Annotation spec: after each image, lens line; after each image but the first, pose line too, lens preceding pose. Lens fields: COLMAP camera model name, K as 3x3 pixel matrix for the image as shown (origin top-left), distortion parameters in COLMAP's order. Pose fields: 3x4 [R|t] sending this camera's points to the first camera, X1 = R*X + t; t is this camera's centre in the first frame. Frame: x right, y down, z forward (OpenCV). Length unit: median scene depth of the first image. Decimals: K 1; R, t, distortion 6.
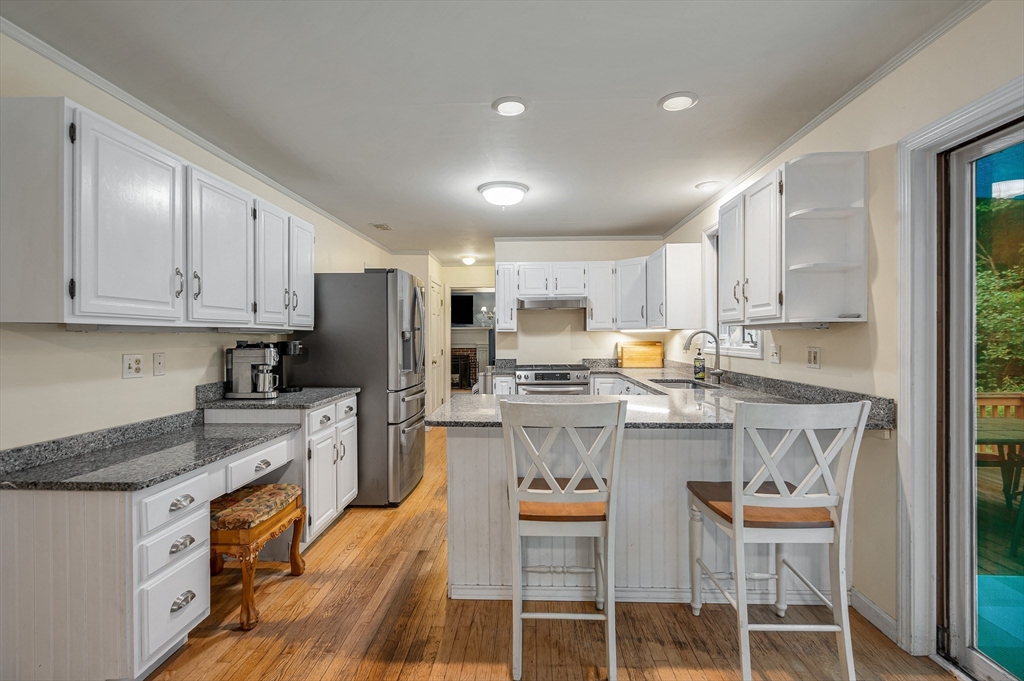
lens RADIAL K [[478.2, 0, 494.2], [0, 478.2, 338.4], [0, 0, 1]] dist [0.000610, -0.000042]
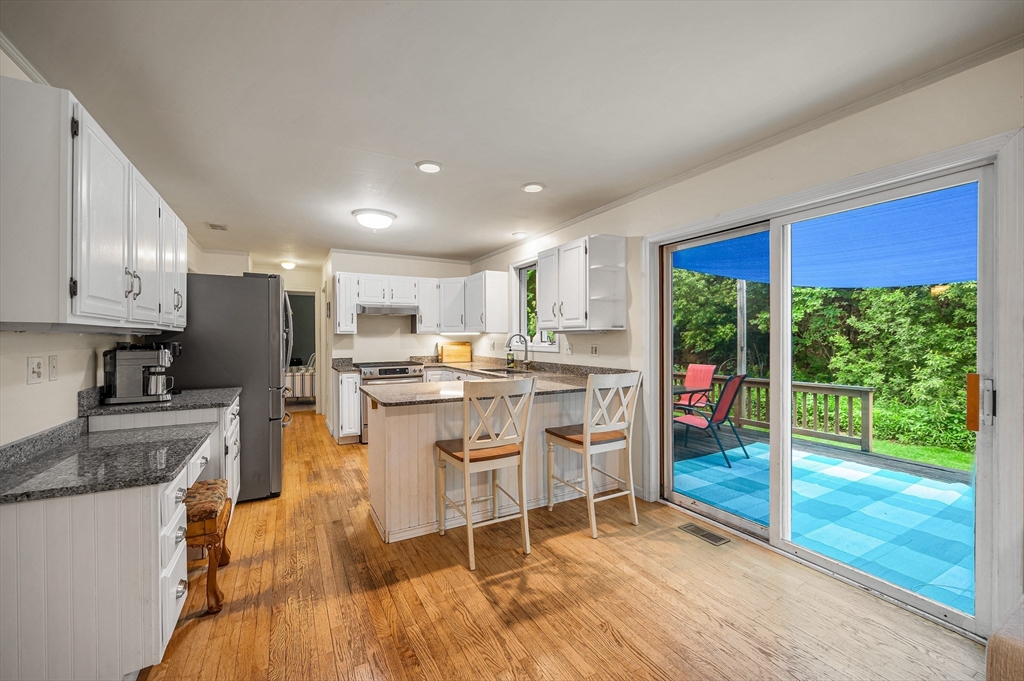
lens RADIAL K [[429.1, 0, 507.0], [0, 429.1, 335.8], [0, 0, 1]] dist [-0.000192, 0.000032]
pose [[0.853349, 0.003455, 0.521329, -0.322340], [0.001636, 0.999955, -0.009304, 0.001589], [-0.521338, 0.008793, 0.853305, -0.112488]]
